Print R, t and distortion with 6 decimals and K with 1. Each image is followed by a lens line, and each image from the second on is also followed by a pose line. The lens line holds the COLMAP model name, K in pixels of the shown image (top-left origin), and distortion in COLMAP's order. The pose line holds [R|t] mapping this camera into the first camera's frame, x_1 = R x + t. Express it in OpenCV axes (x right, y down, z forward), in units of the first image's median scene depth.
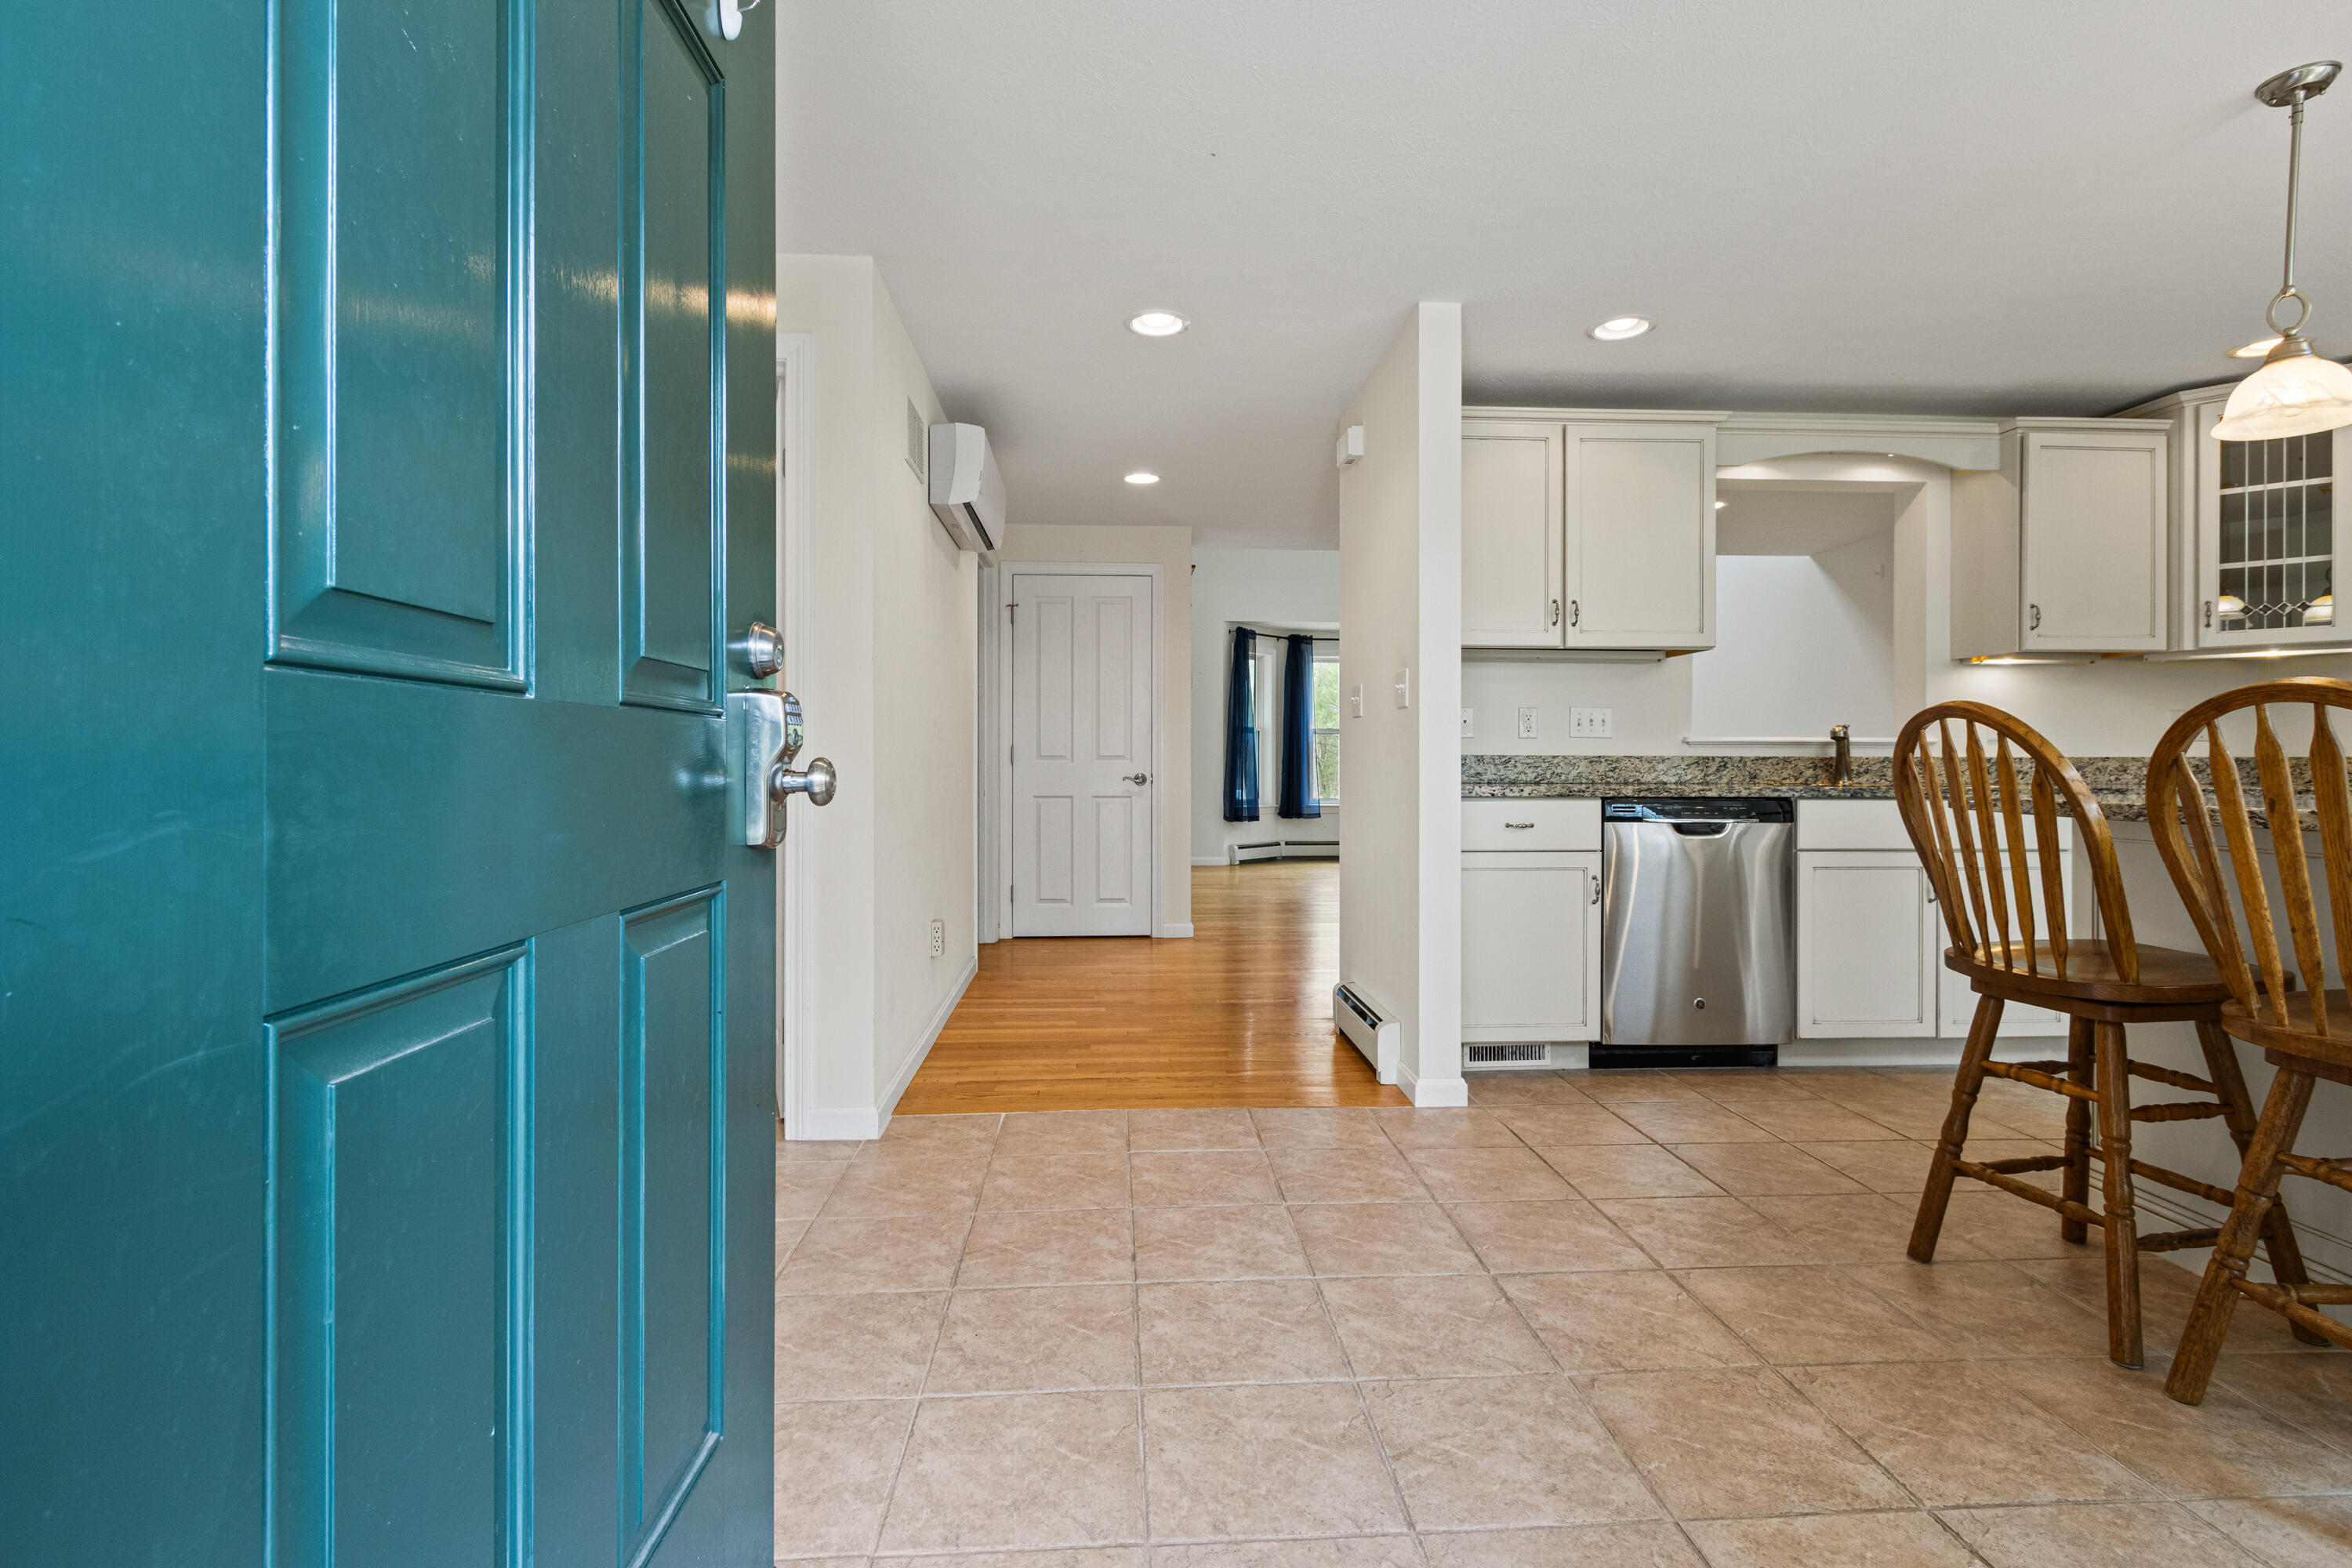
lens RADIAL K [[1090.7, 0, 1184.0], [0, 1090.7, 766.6], [0, 0, 1]] dist [-0.000353, 0.000198]
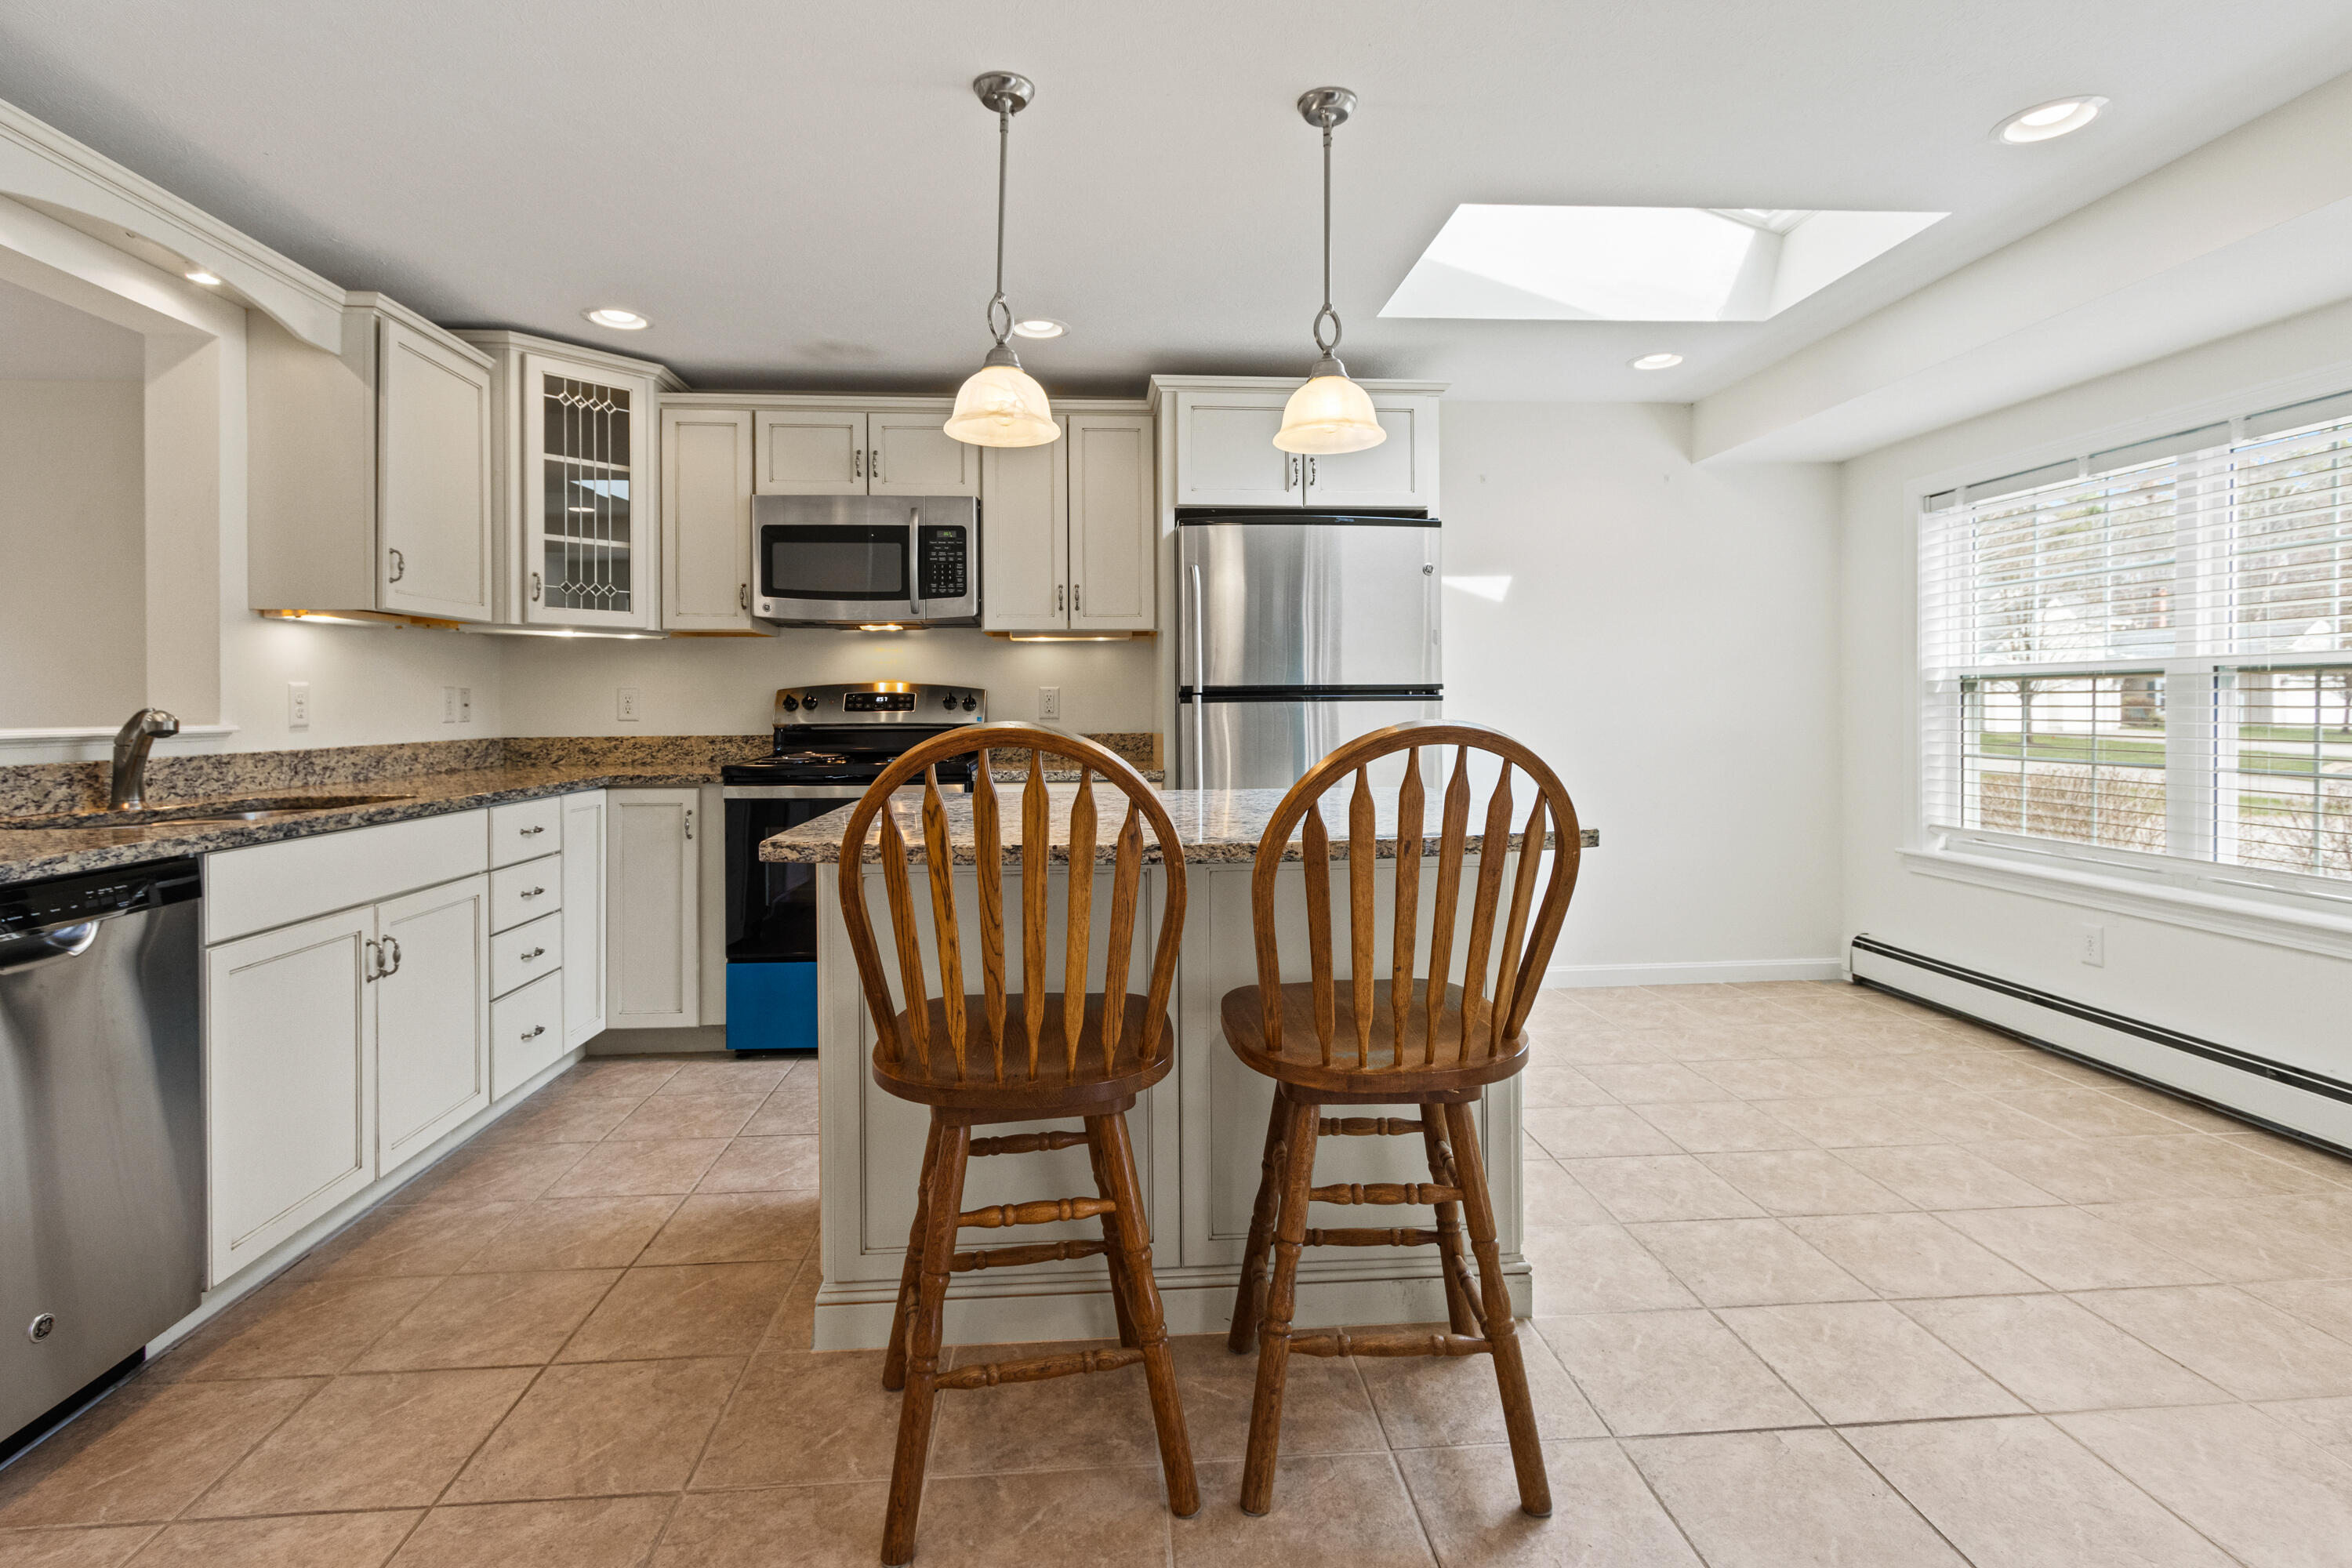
lens RADIAL K [[1133.7, 0, 1163.0], [0, 1133.7, 699.4], [0, 0, 1]] dist [0.000606, -0.001057]
pose [[-0.006070, 0.003238, 0.999976, -0.008524], [0.010254, 0.999942, -0.003175, -0.037070], [-0.999929, 0.010235, -0.006102, 0.477495]]
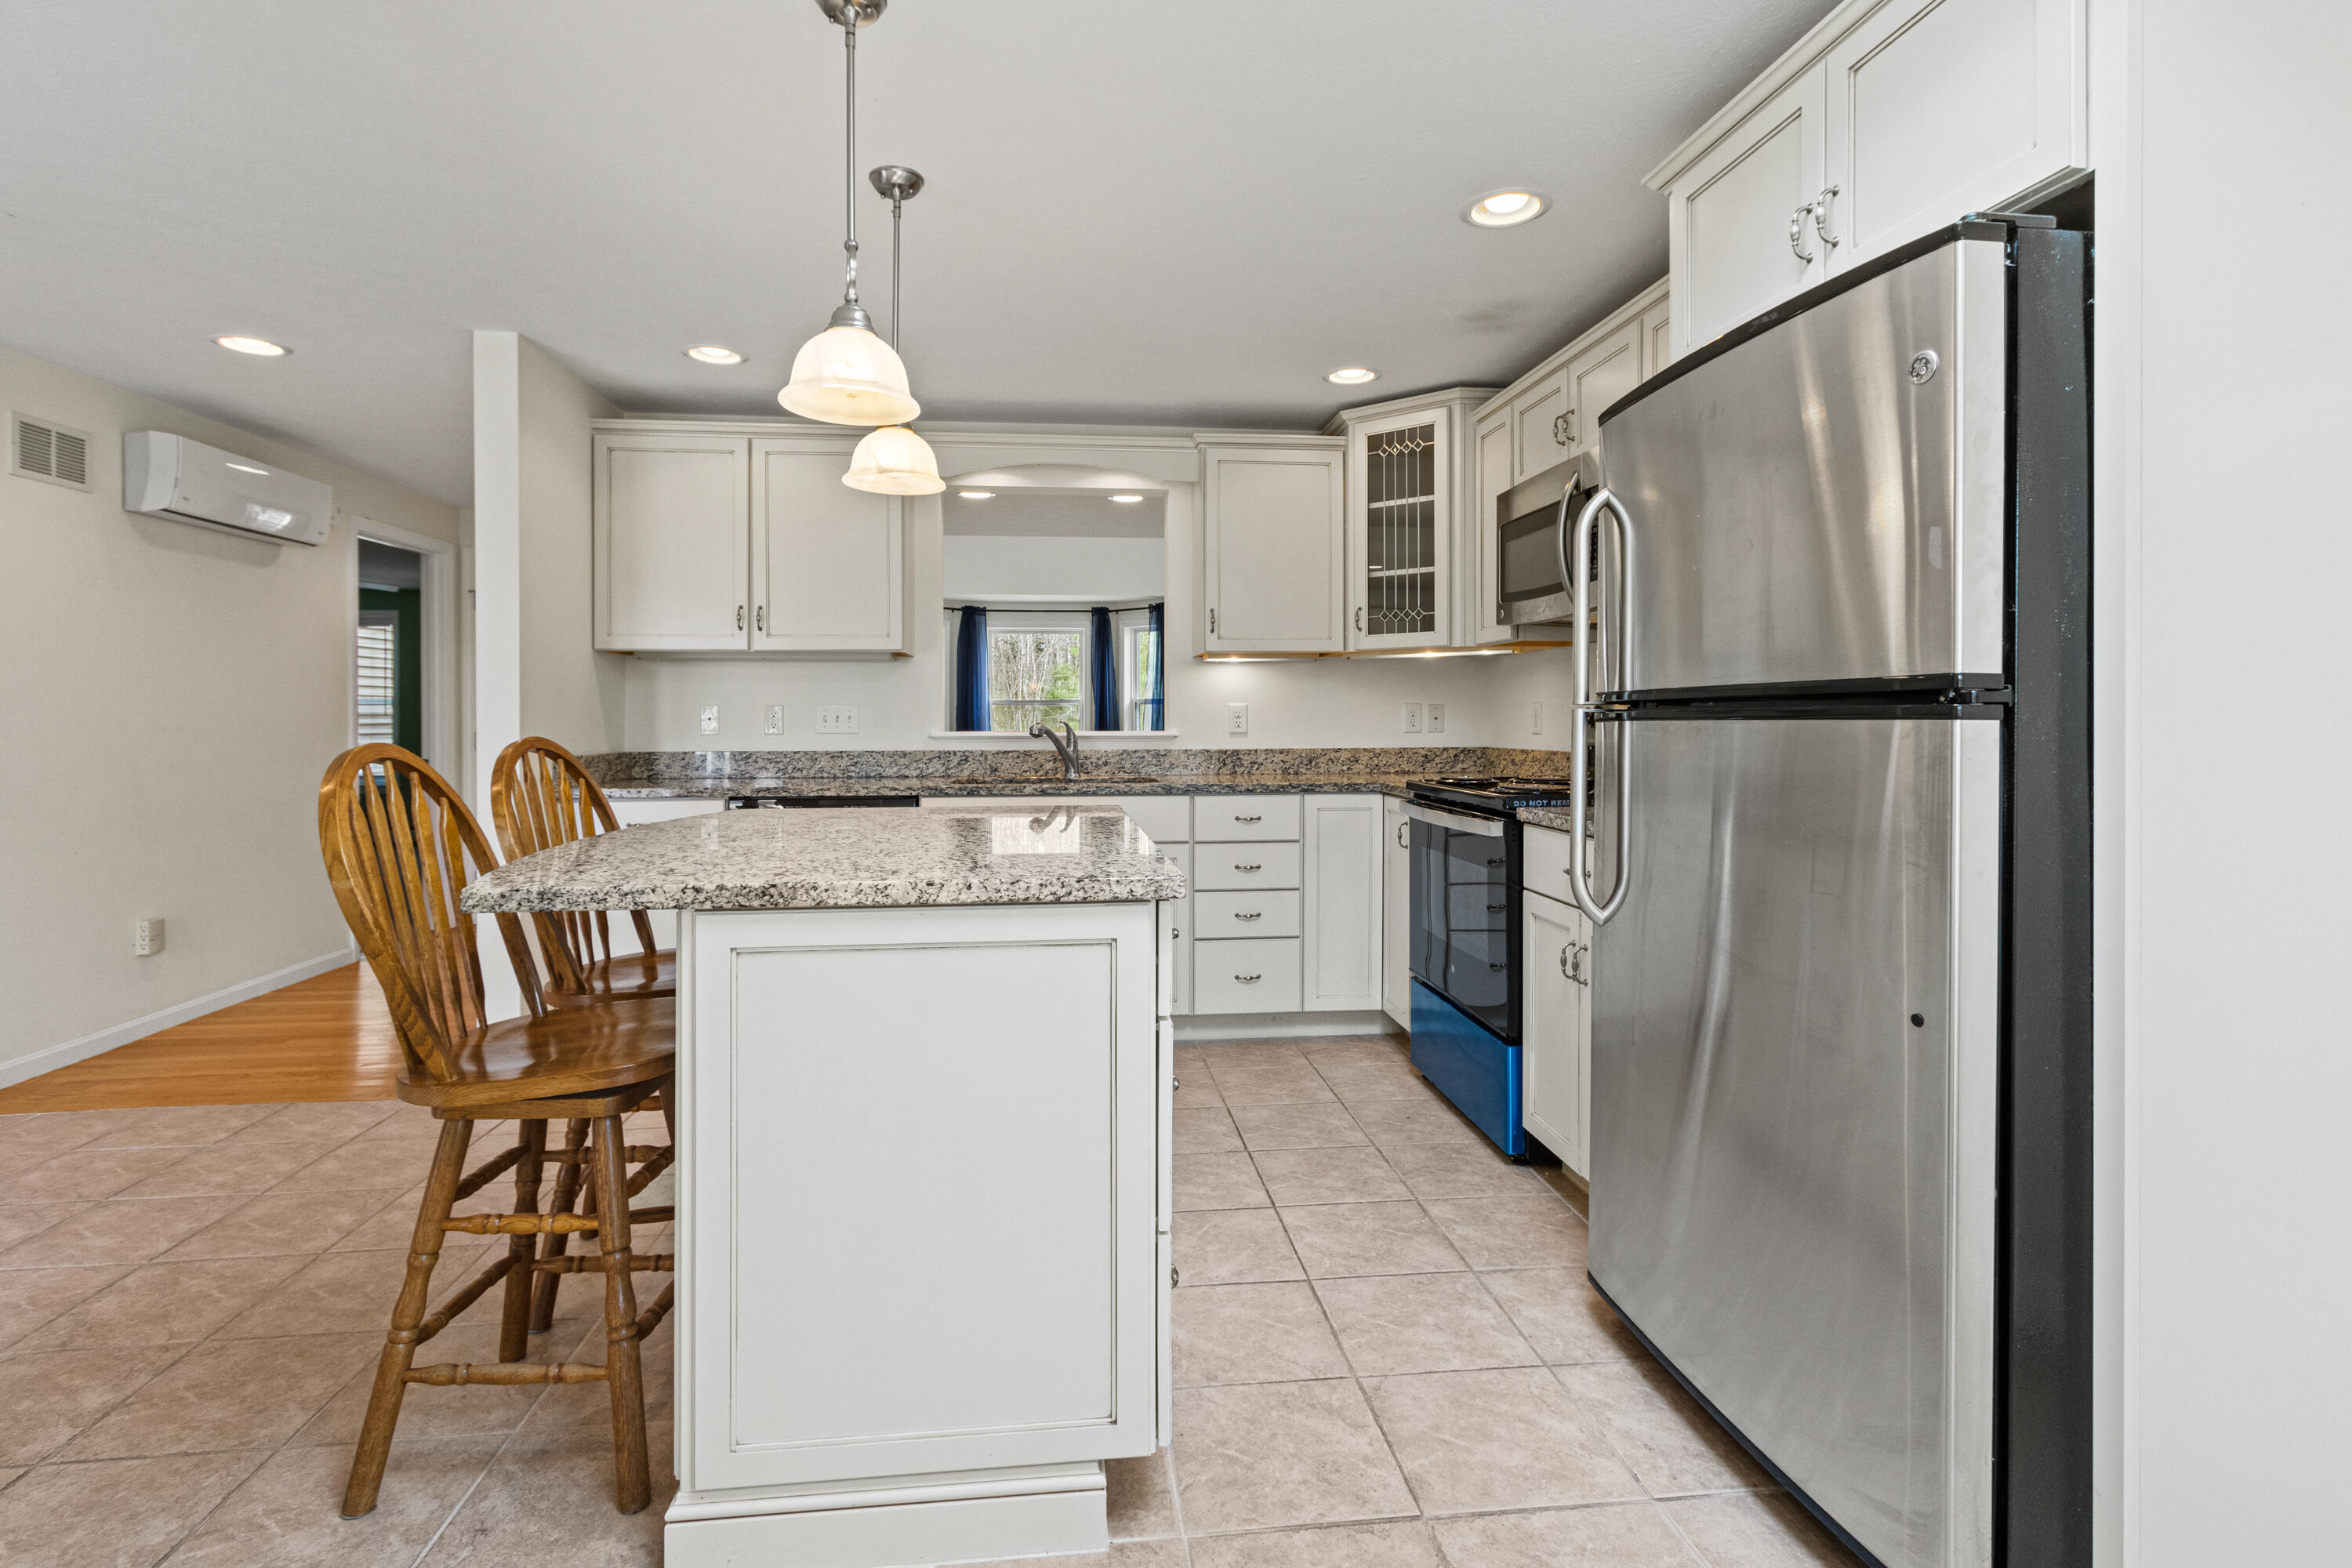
lens RADIAL K [[1125.9, 0, 1170.1], [0, 1125.9, 718.3], [0, 0, 1]] dist [0.003539, 0.000356]
pose [[0.998821, -0.004374, 0.048351, 0.689221], [0.004636, 0.999975, -0.005304, -0.036555], [-0.048326, 0.005522, 0.998816, -0.097595]]
